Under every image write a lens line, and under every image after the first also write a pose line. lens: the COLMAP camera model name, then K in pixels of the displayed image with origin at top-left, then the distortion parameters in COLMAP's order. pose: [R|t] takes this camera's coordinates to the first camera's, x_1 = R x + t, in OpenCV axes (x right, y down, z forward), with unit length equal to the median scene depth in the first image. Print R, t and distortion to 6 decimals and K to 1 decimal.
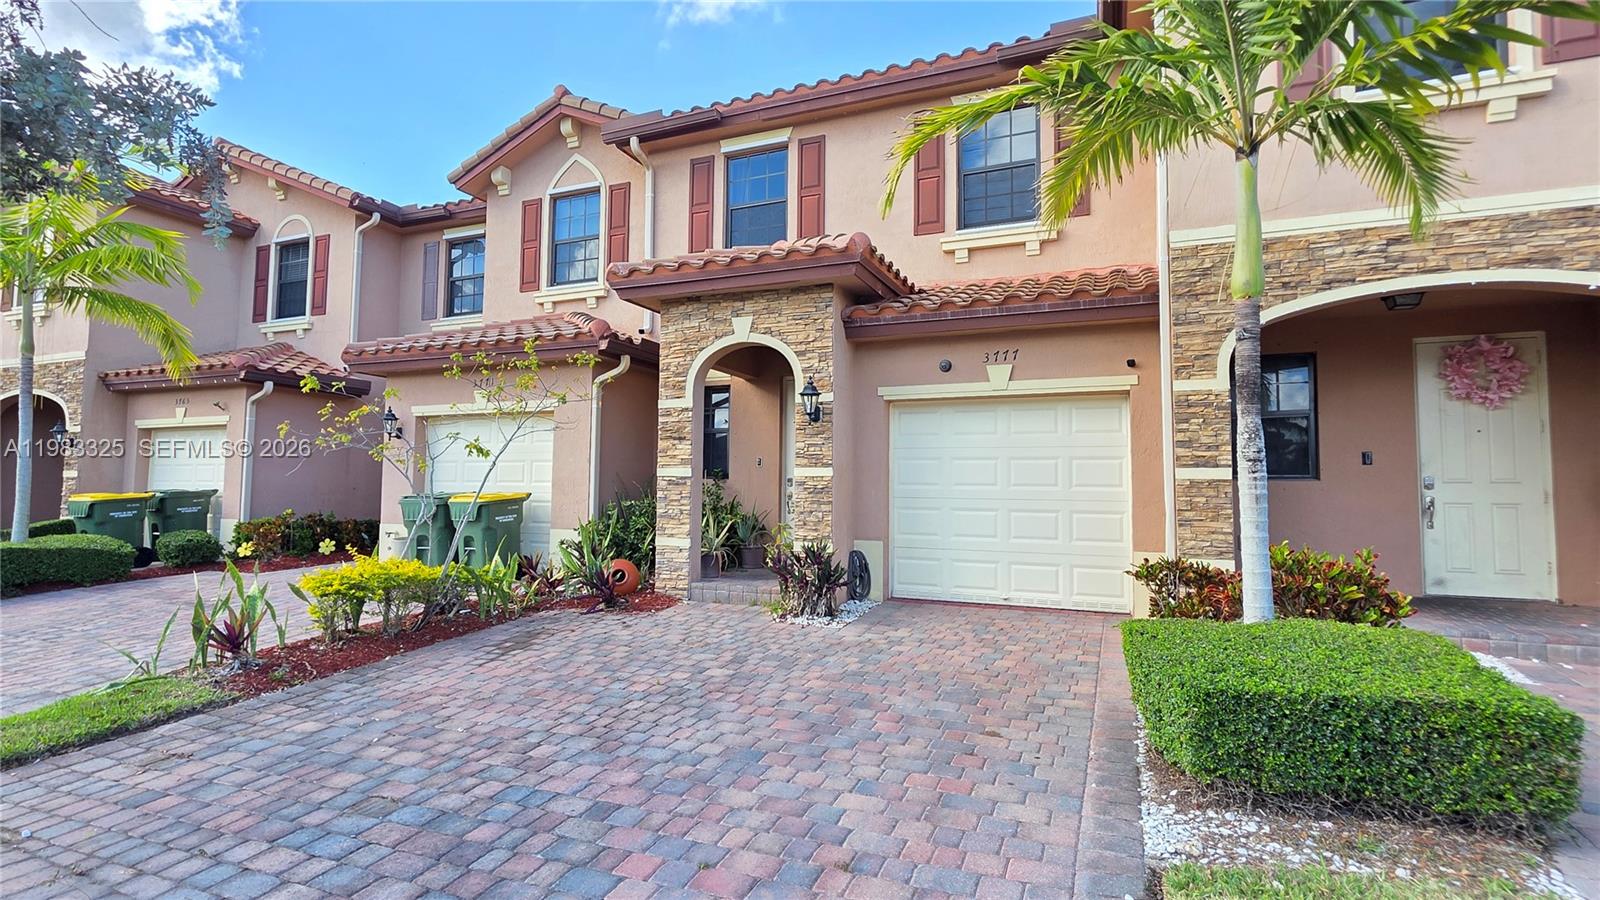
lens RADIAL K [[766.9, 0, 799.2], [0, 766.9, 442.7], [0, 0, 1]] dist [0.002071, -0.000001]
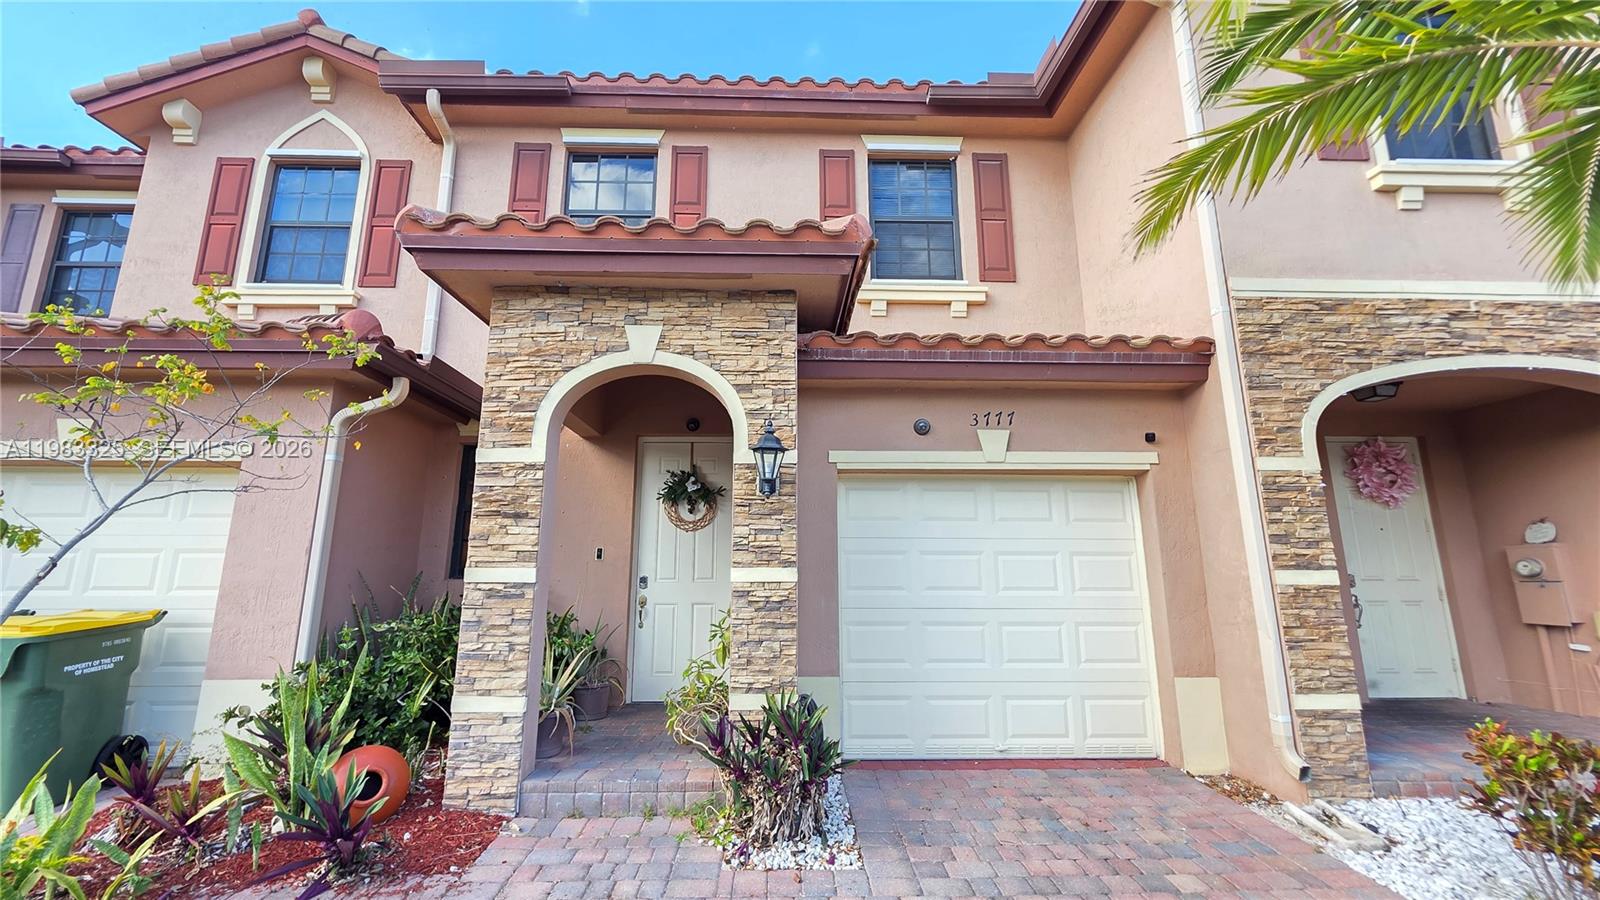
lens RADIAL K [[637.9, 0, 797.2], [0, 637.9, 446.2], [0, 0, 1]] dist [0.000762, -0.000033]
pose [[0.910260, 0.072048, 0.407719, -0.168835], [-0.017967, 0.990689, -0.134953, 0.003840], [-0.413646, 0.115517, 0.903080, 0.489490]]
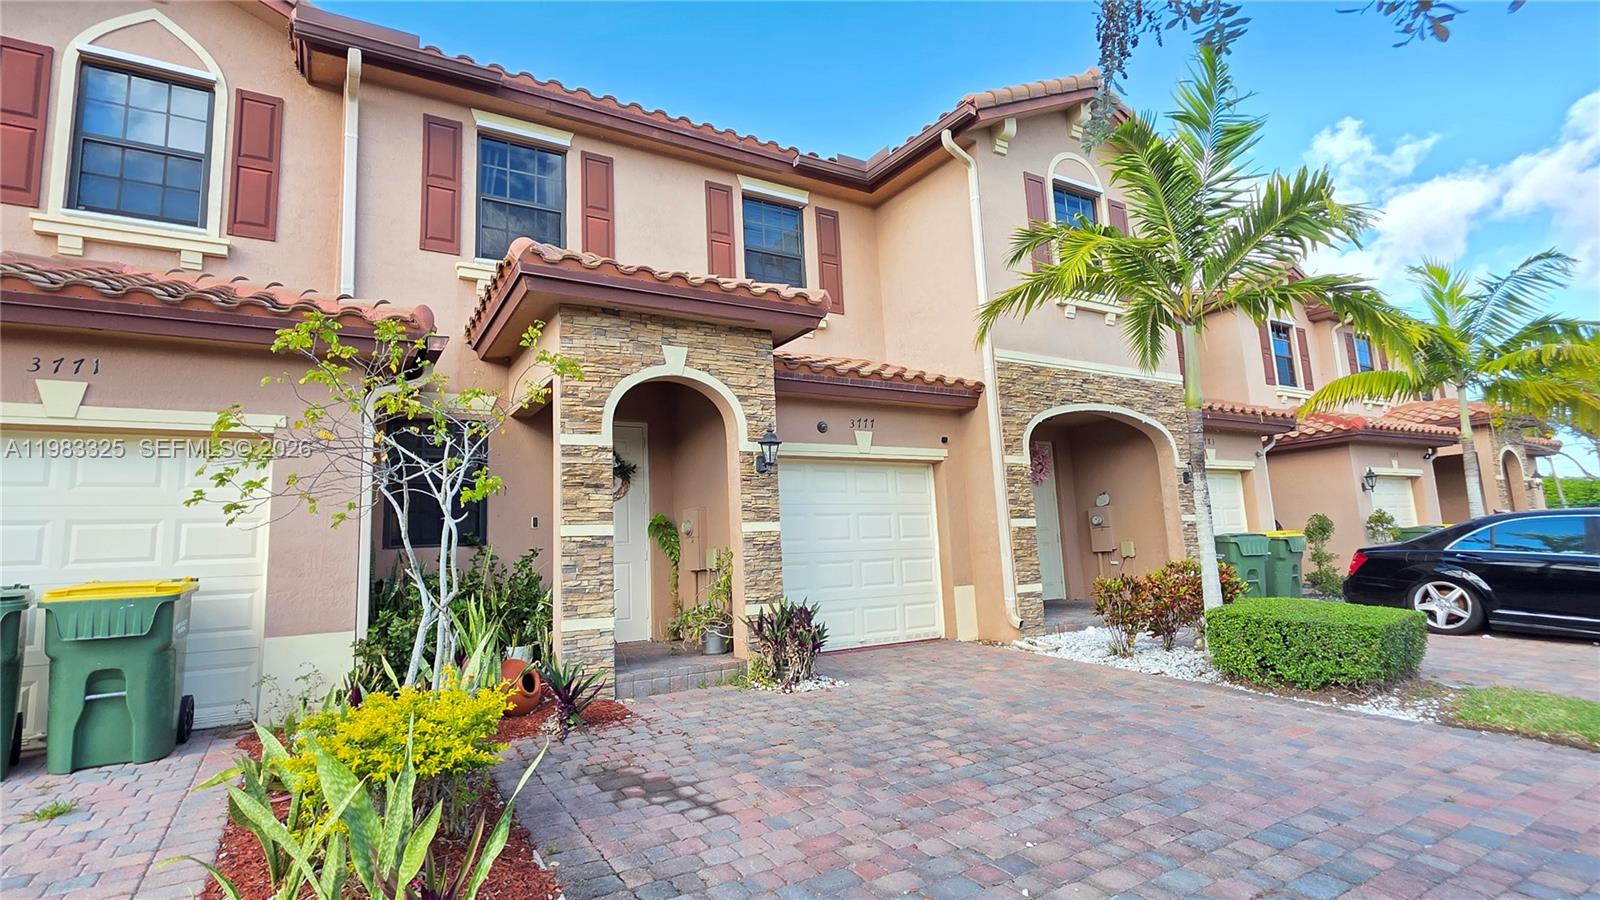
lens RADIAL K [[766.9, 0, 799.2], [0, 766.9, 442.7], [0, 0, 1]] dist [0.002071, -0.000001]
pose [[0.587154, 0.083784, 0.805128, -0.681022], [-0.000452, 0.994663, -0.103178, 0.031427], [-0.809475, 0.060217, 0.584058, 0.399801]]
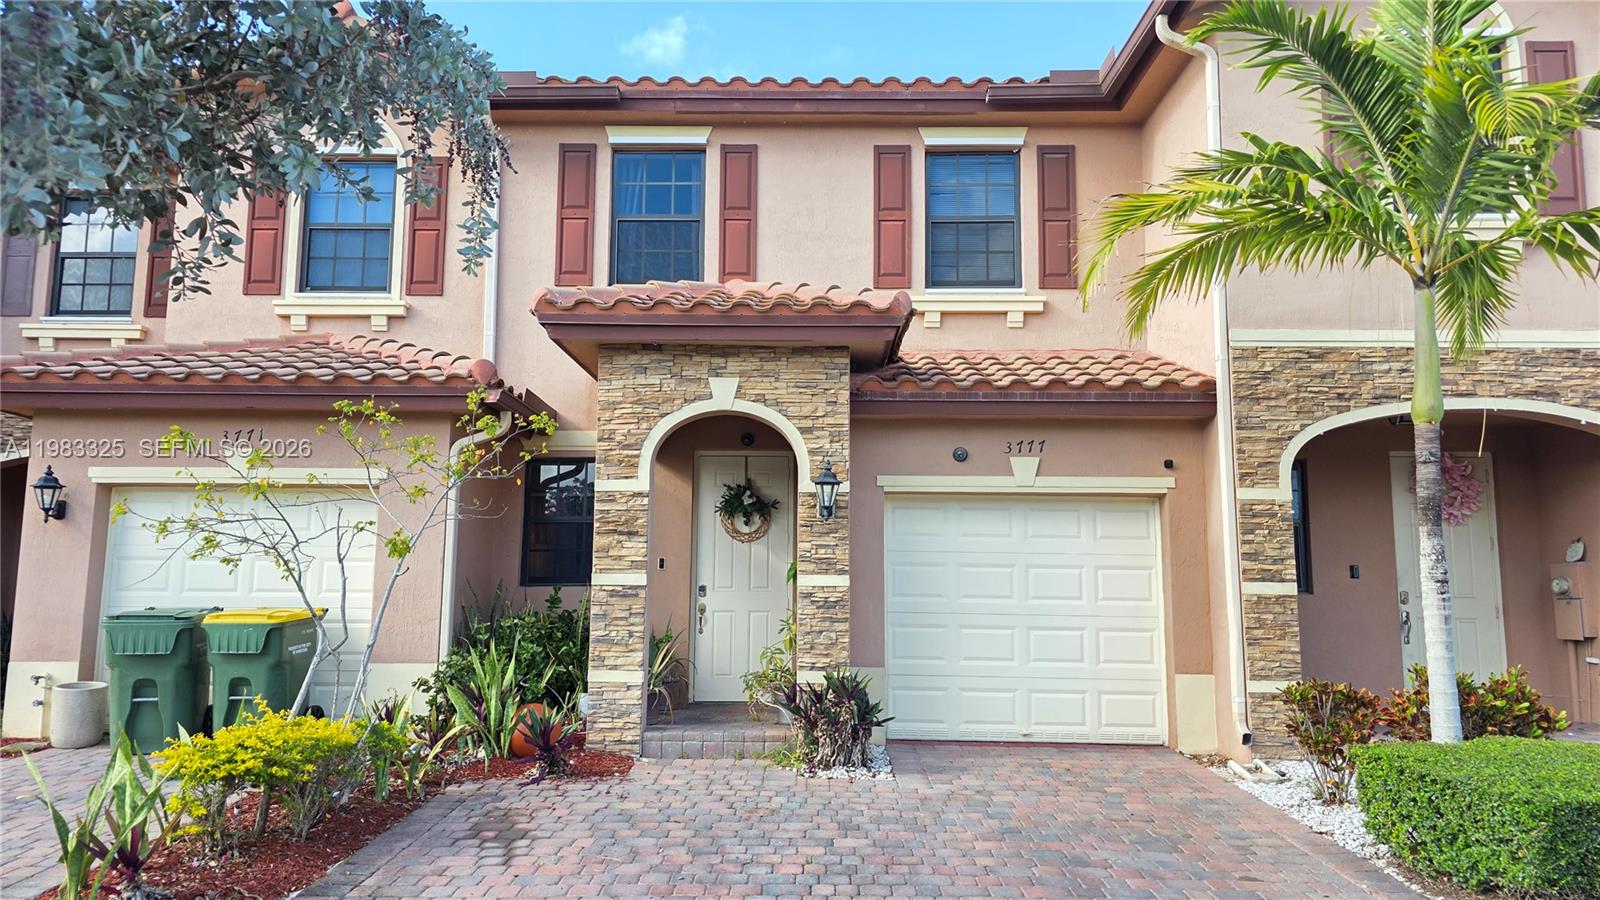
lens RADIAL K [[1068.6, 0, 798.2], [0, 1068.6, 460.1], [0, 0, 1]] dist [0.077379, -0.086130]
pose [[0.928190, 0.047057, 0.369120, -0.402059], [-0.024135, 0.997496, -0.066474, -0.011791], [-0.371323, 0.052791, 0.927002, -0.017779]]
